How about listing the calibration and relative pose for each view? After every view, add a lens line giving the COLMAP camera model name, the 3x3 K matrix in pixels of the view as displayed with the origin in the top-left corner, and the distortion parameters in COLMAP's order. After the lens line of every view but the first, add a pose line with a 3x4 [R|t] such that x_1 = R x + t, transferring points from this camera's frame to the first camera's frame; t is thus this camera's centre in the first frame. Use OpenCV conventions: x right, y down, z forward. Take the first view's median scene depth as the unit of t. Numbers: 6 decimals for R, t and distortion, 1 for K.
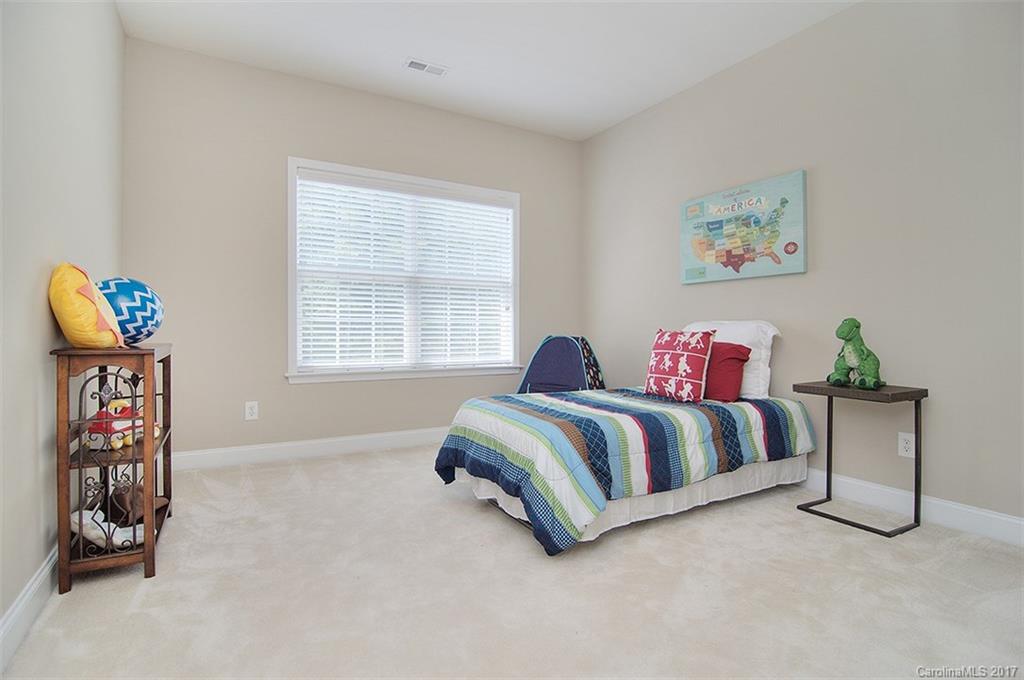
lens RADIAL K [[515.3, 0, 514.1], [0, 515.3, 335.8], [0, 0, 1]] dist [-0.001000, -0.000122]
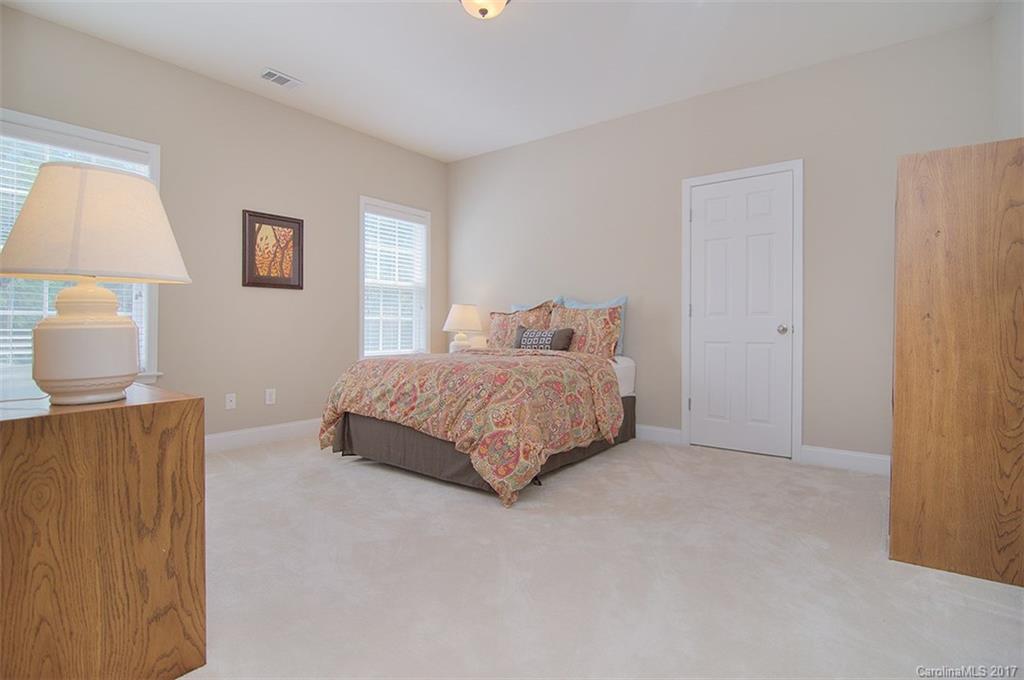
lens RADIAL K [[515.3, 0, 512.2], [0, 515.3, 334.5], [0, 0, 1]] dist [-0.001000, -0.000122]
pose [[0.920951, -0.006447, 0.389626, -0.466418], [0.004601, 0.999973, 0.005670, 0.000942], [-0.389652, -0.003429, 0.920956, -0.283814]]
